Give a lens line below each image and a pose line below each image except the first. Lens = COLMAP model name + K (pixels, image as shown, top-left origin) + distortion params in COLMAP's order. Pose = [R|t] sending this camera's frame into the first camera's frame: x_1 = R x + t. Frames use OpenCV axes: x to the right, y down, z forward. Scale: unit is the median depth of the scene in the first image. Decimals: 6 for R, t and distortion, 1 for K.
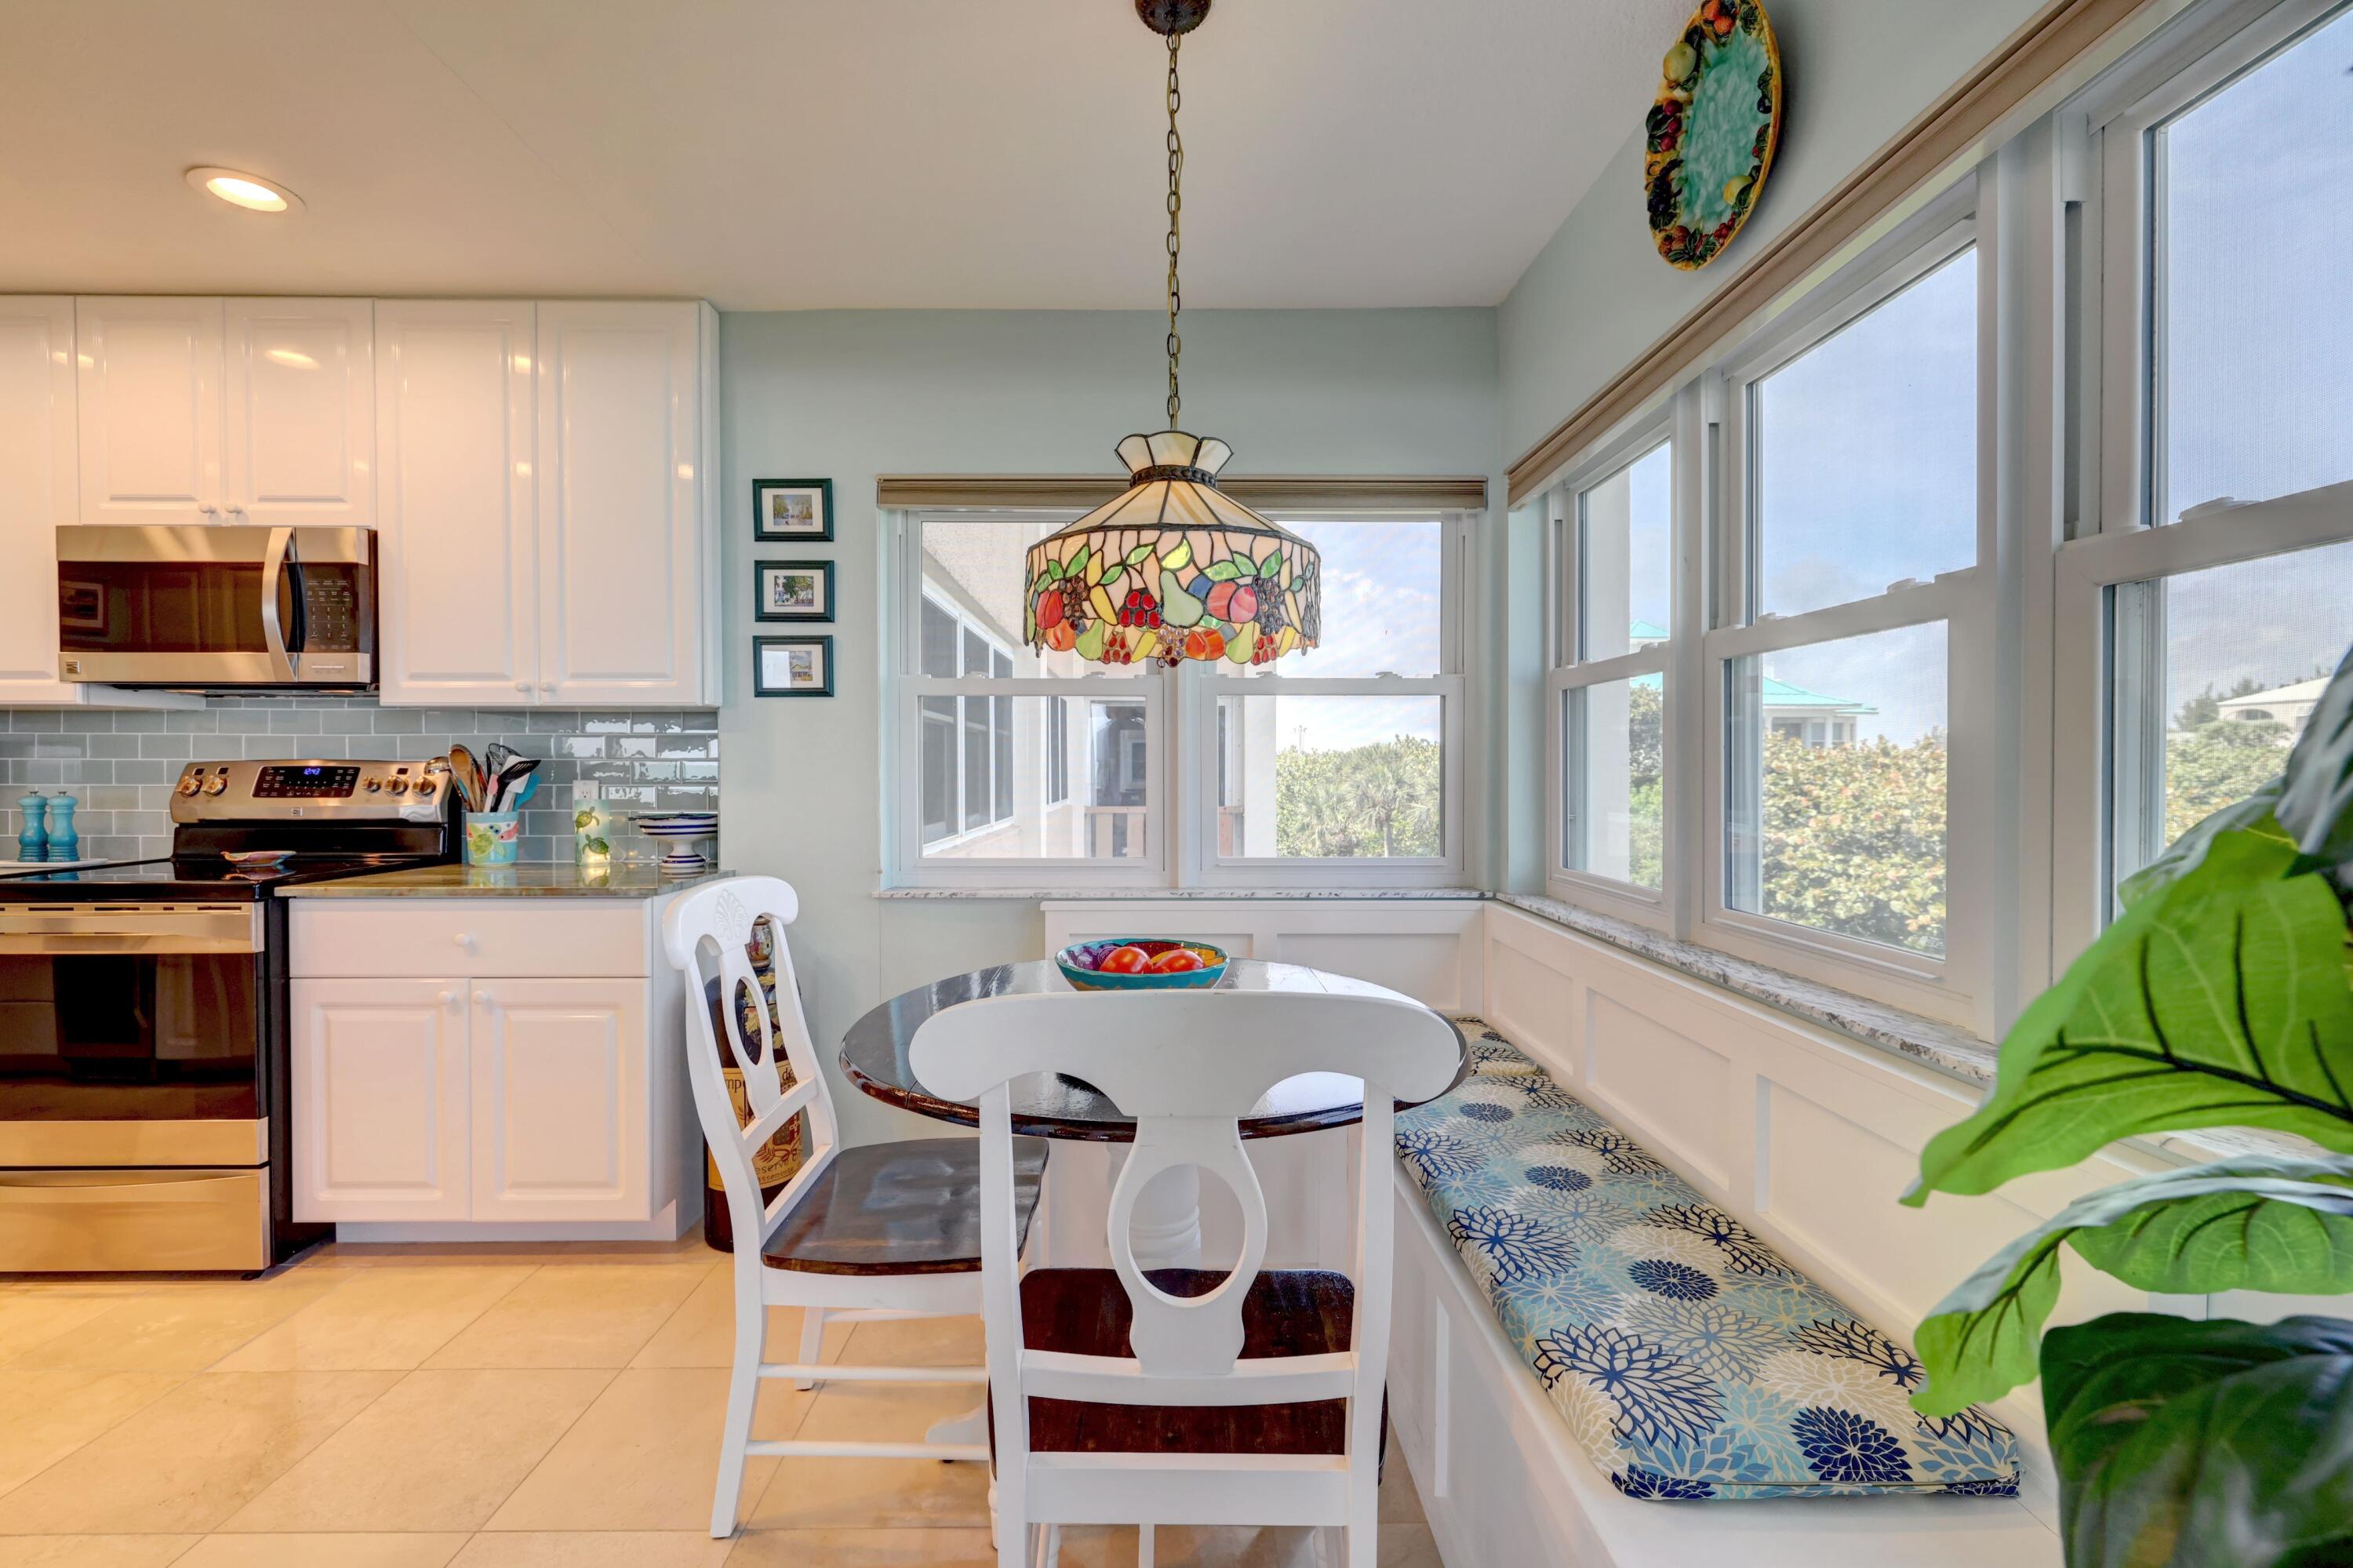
lens RADIAL K [[980.3, 0, 1167.4], [0, 980.3, 779.0], [0, 0, 1]] dist [-0.000583, -0.000004]
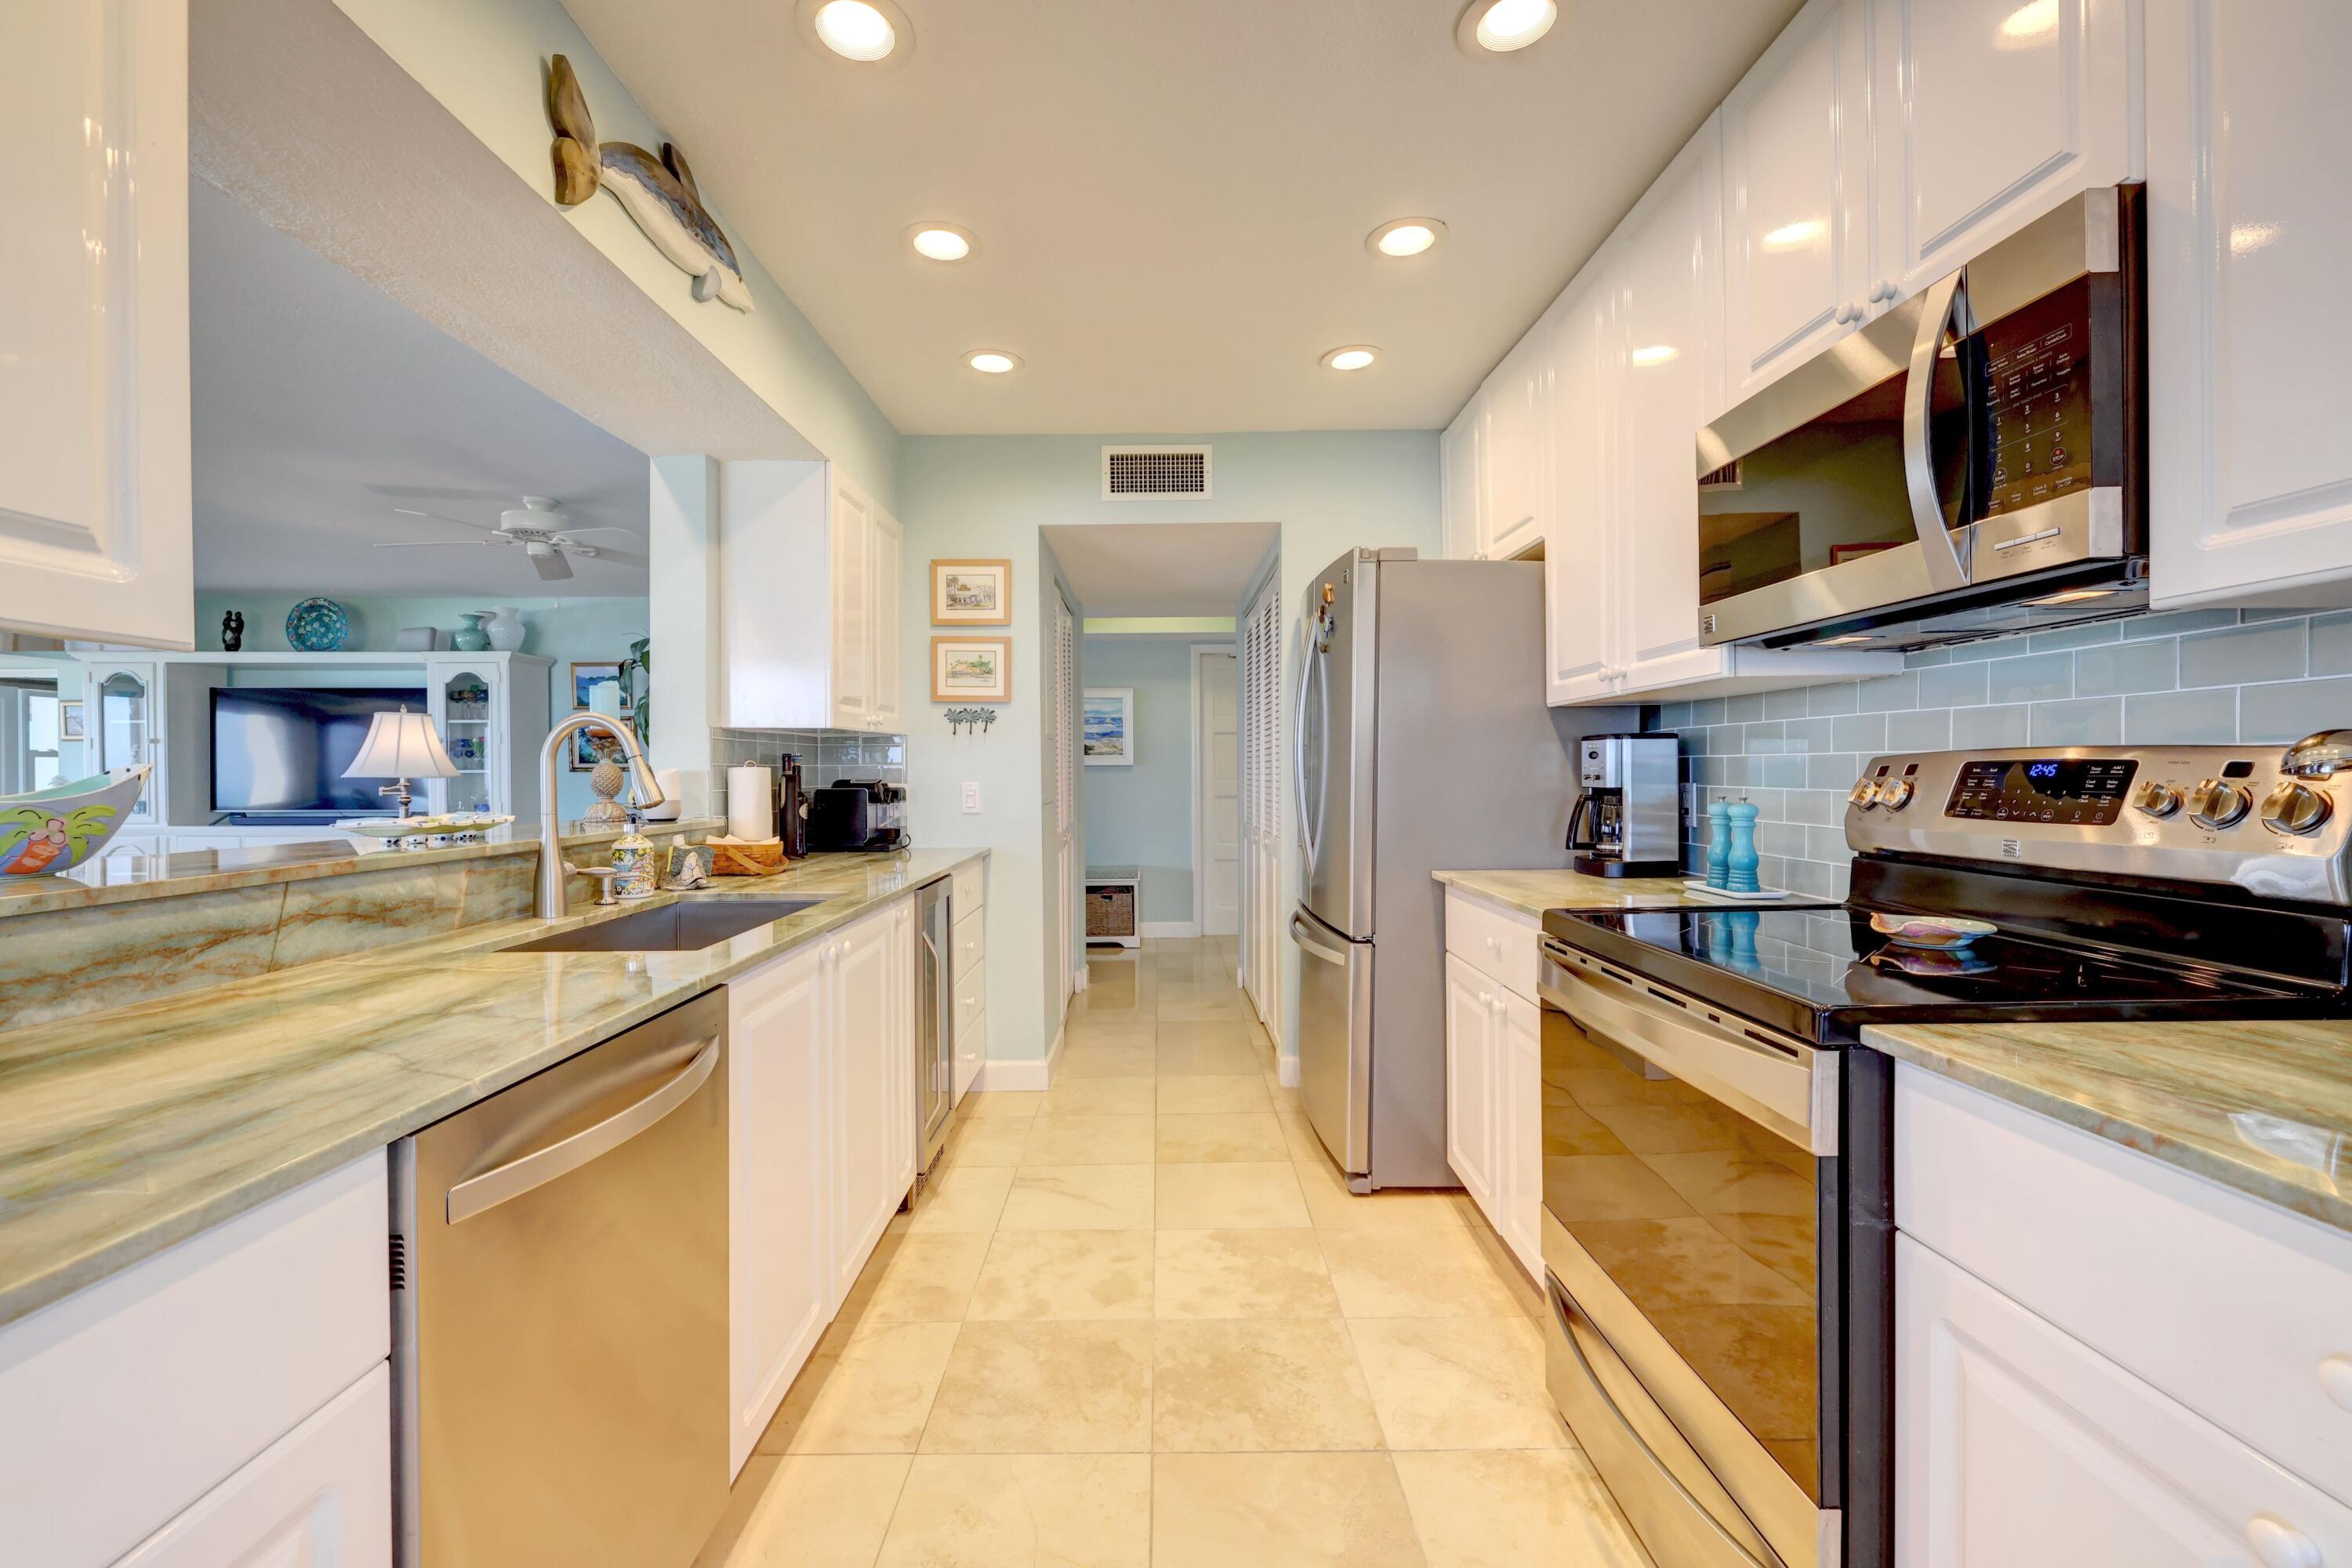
lens RADIAL K [[979.8, 0, 1166.9], [0, 979.8, 779.0], [0, 0, 1]] dist [-0.000583, -0.000004]
pose [[0.000115, 0.007430, -0.999972, -0.373410], [-0.001146, 0.999972, 0.007429, -0.006512], [0.999999, 0.001145, 0.000124, 0.557178]]
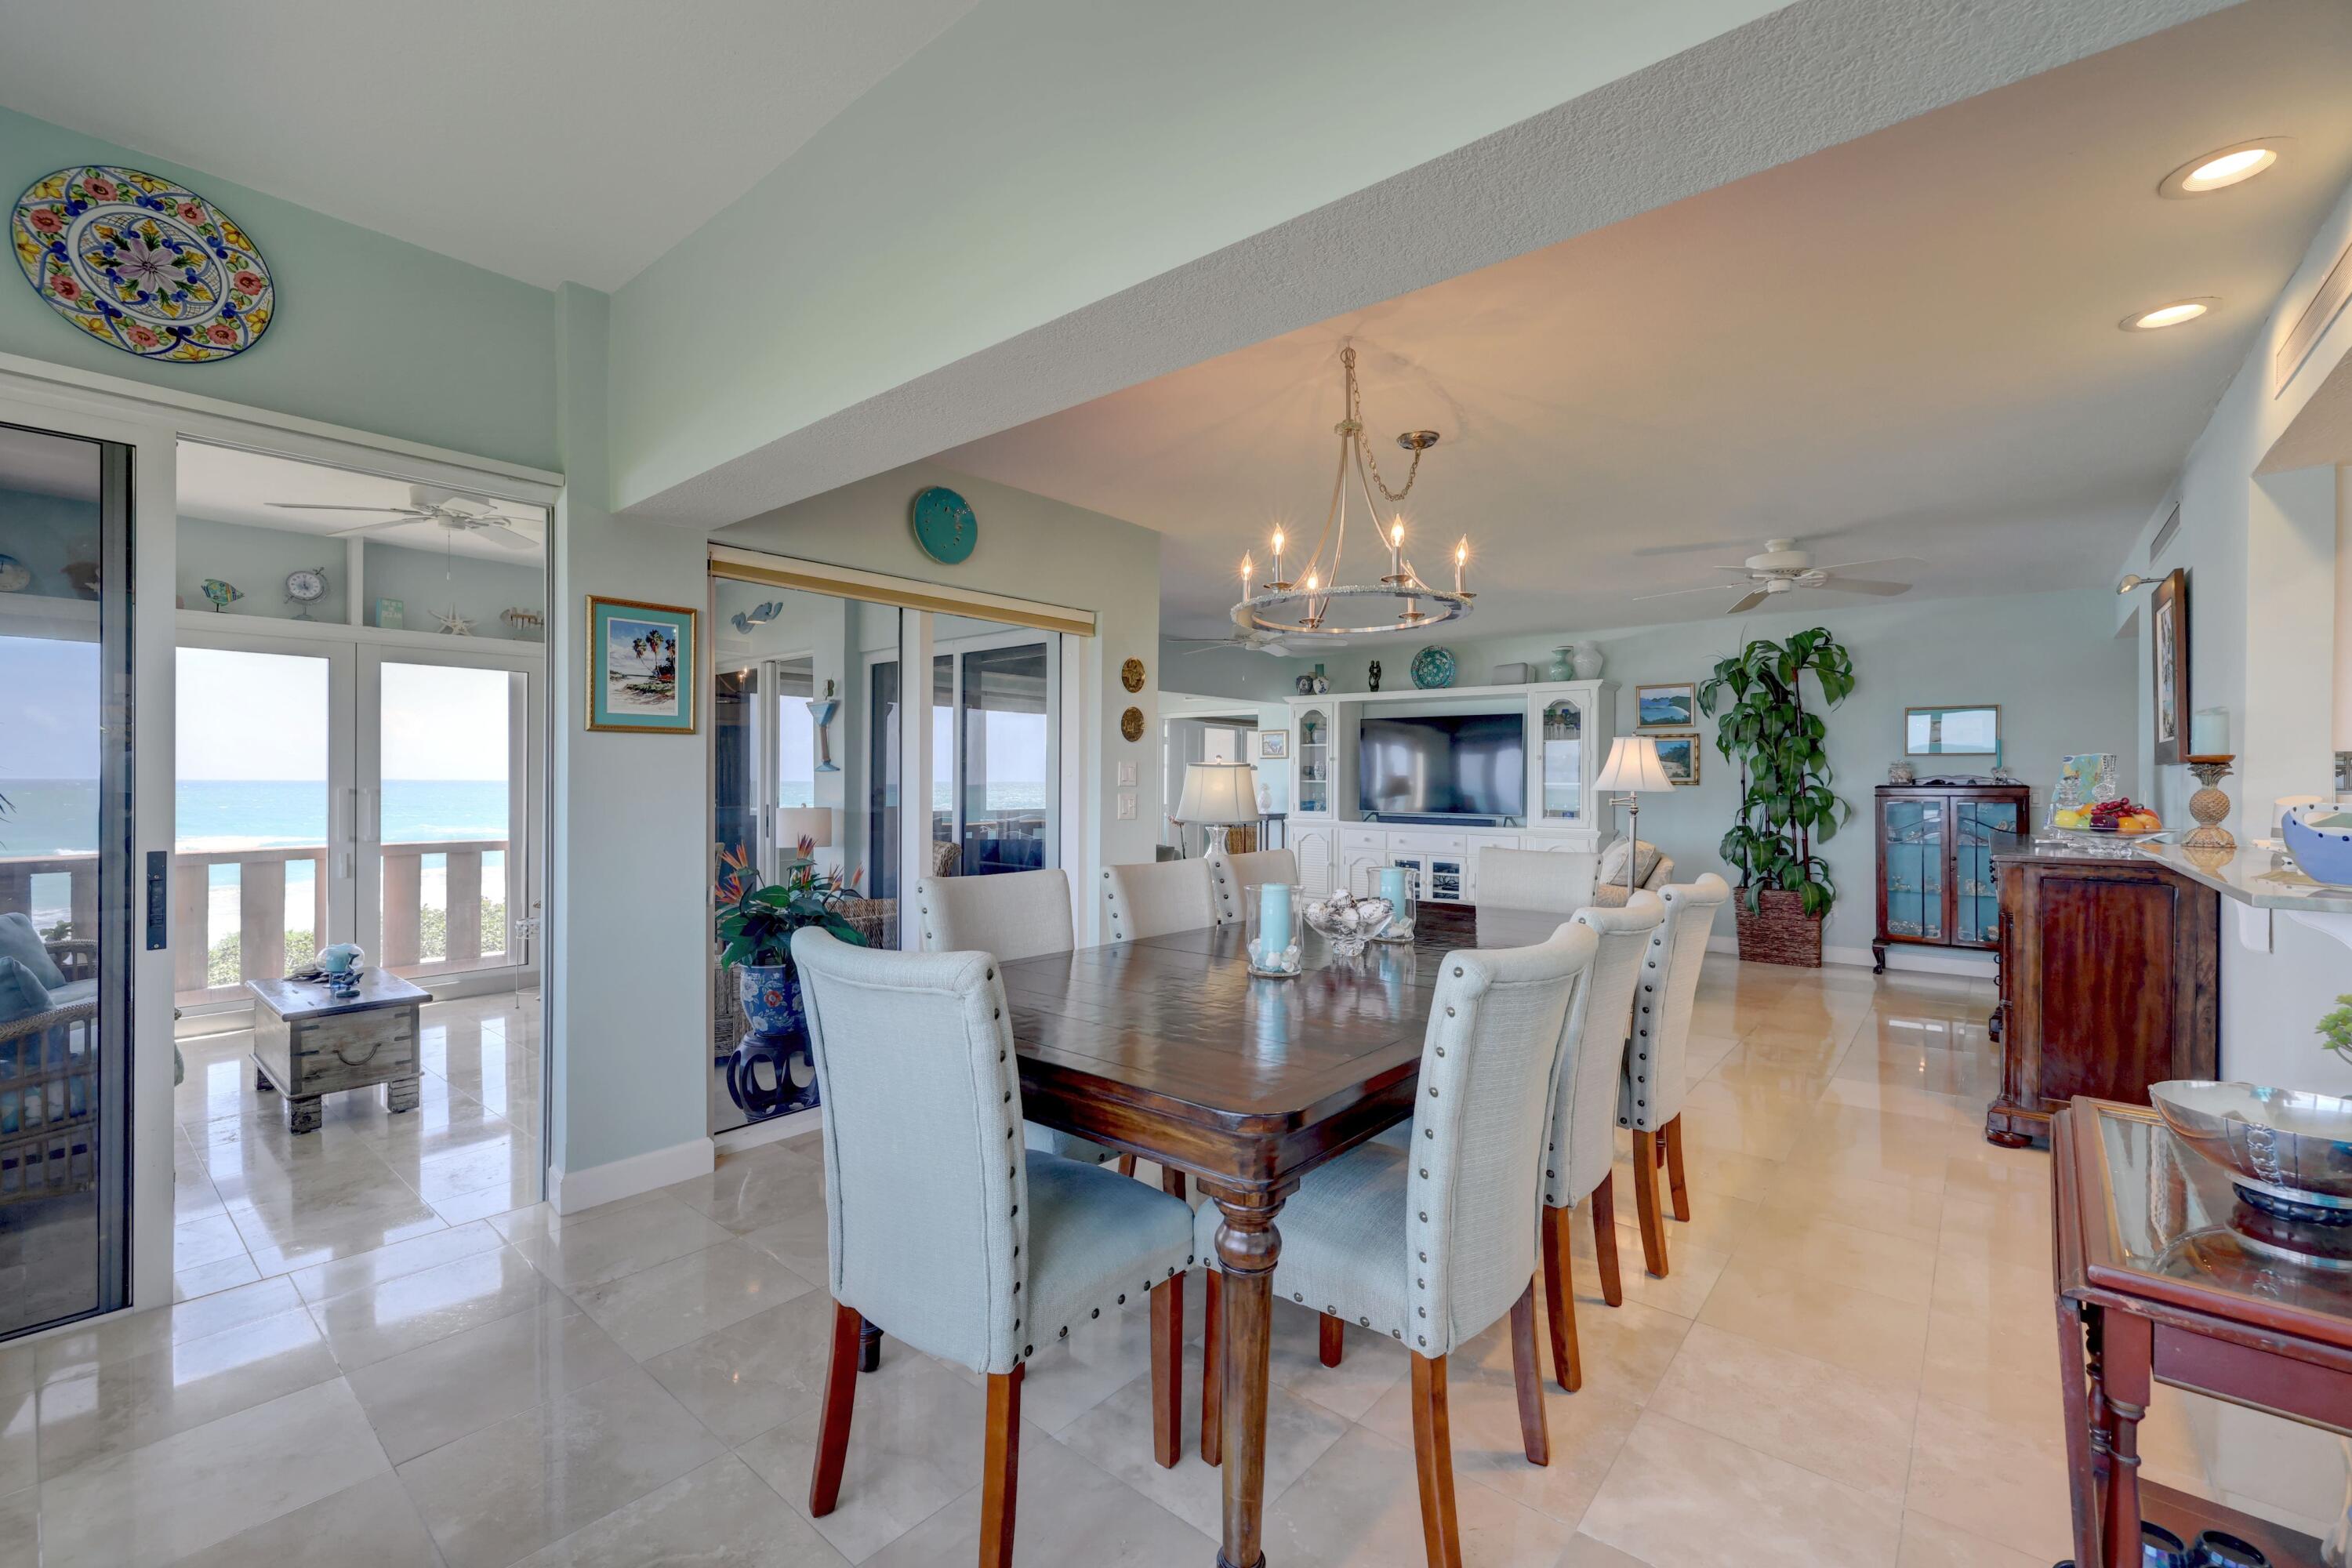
lens RADIAL K [[979.8, 0, 1166.9], [0, 979.8, 779.0], [0, 0, 1]] dist [-0.000583, -0.000004]
pose [[-0.651366, -0.002351, -0.758760, -0.246323], [-0.005507, 0.999984, 0.001628, -0.008672], [0.758743, 0.005239, -0.651369, 0.365426]]
